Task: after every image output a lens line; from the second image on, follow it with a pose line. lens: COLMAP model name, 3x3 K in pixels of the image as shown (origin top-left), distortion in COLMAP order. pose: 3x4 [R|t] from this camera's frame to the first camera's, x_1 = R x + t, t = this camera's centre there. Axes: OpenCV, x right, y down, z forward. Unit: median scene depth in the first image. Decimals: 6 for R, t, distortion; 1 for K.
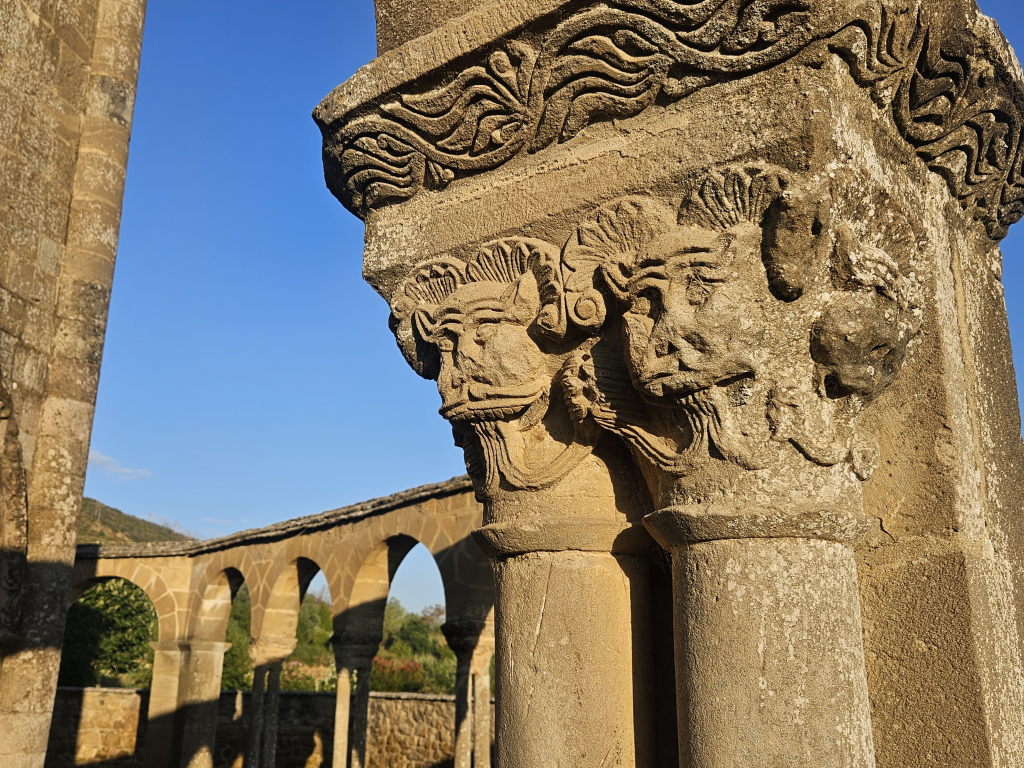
lens RADIAL K [[976.9, 0, 512.0], [0, 976.9, 384.0], [0, 0, 1]] dist [0.009454, 0.008131]
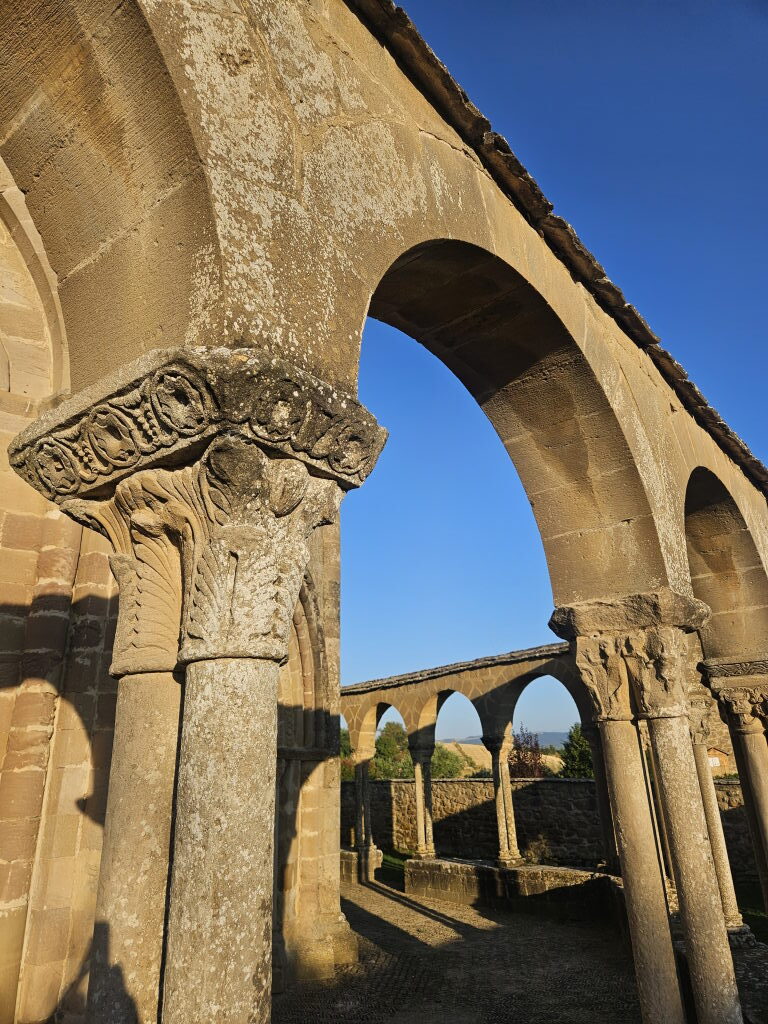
lens RADIAL K [[679.2, 0, 384.0], [0, 679.2, 512.0], [0, 0, 1]] dist [0.073674, -0.062835]
pose [[0.999131, -0.041656, 0.001181, -0.215226], [0.041636, 0.996657, -0.070300, -0.098934], [0.001751, 0.070288, 0.997525, -0.341239]]
